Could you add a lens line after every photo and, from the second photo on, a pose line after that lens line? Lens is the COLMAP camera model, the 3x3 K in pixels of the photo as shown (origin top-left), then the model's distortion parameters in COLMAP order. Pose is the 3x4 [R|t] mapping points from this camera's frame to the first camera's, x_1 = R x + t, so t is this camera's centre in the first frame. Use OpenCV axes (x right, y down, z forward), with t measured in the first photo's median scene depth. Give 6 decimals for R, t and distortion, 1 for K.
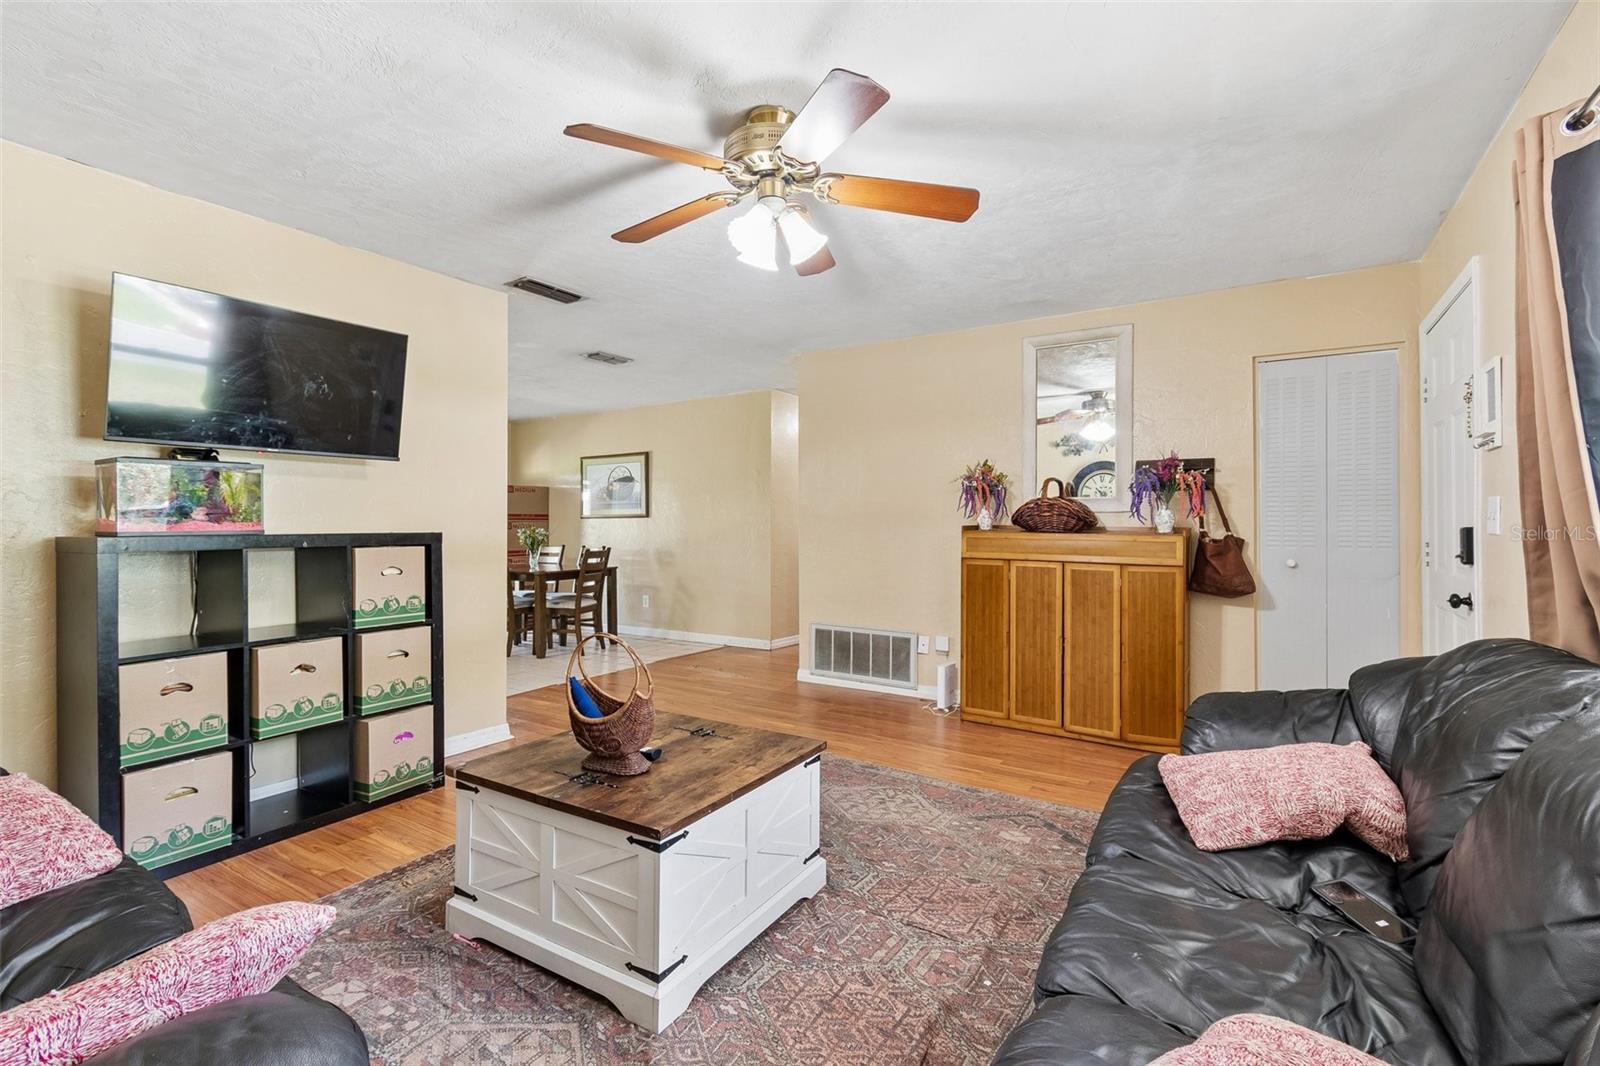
lens RADIAL K [[710.2, 0, 786.0], [0, 710.2, 521.8], [0, 0, 1]] dist [0.003670, -0.001694]
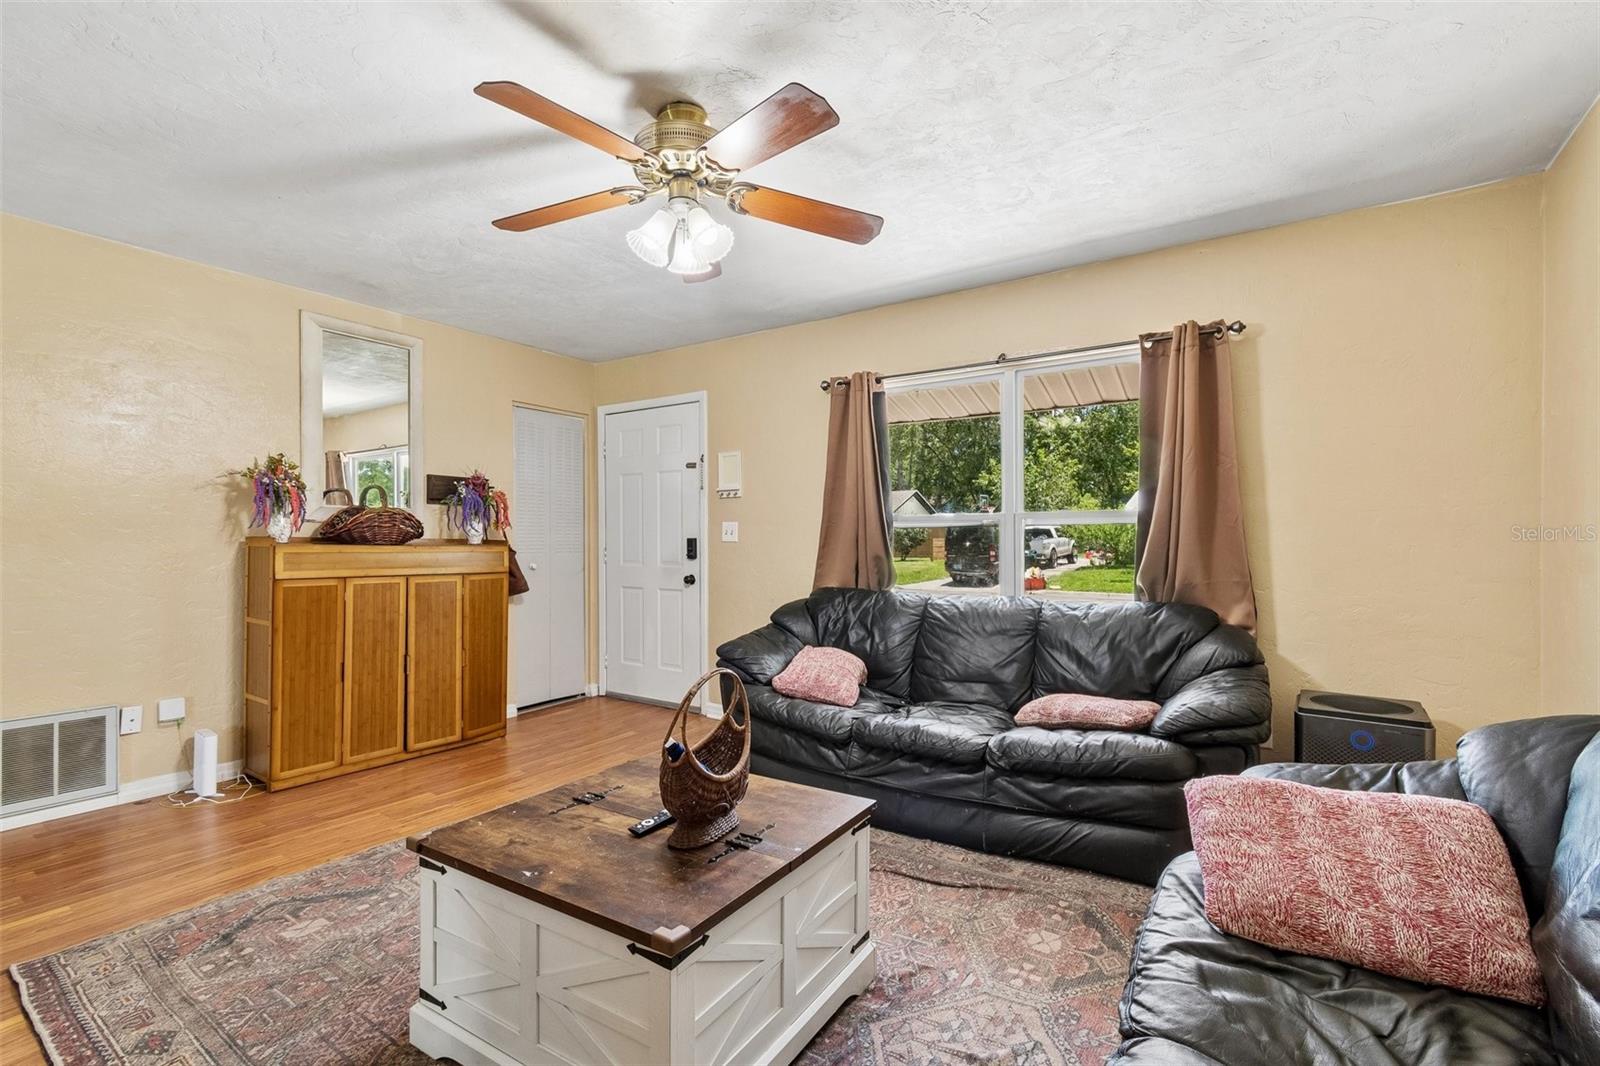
lens RADIAL K [[710.2, 0, 809.1], [0, 710.2, 539.8], [0, 0, 1]] dist [0.003670, -0.001694]
pose [[0.005402, -0.003405, 0.999980, -0.564526], [-0.006394, 0.999974, 0.003440, 0.001804], [-0.999965, -0.006413, 0.005380, 0.465854]]
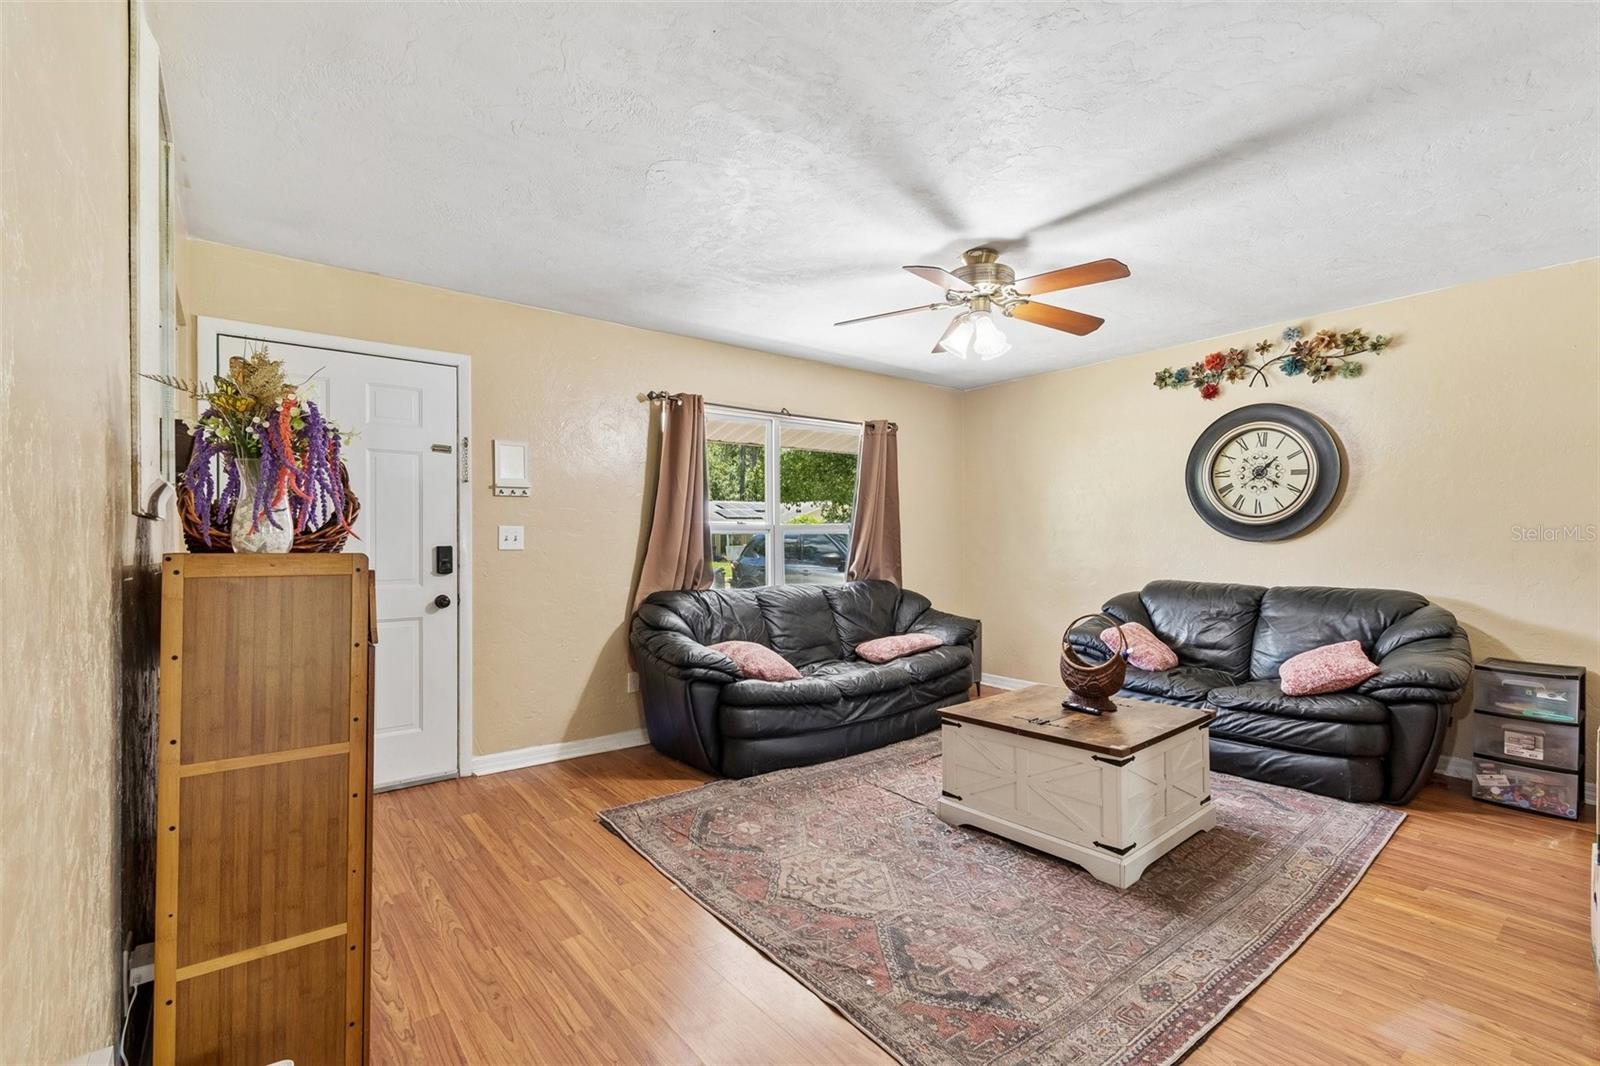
lens RADIAL K [[710.2, 0, 797.2], [0, 710.2, 537.5], [0, 0, 1]] dist [0.003670, -0.001694]
pose [[-0.949242, 0.002621, 0.314537, -0.066596], [0.000665, 0.999980, -0.006323, -0.000421], [-0.314547, -0.005793, -0.949224, 1.389845]]
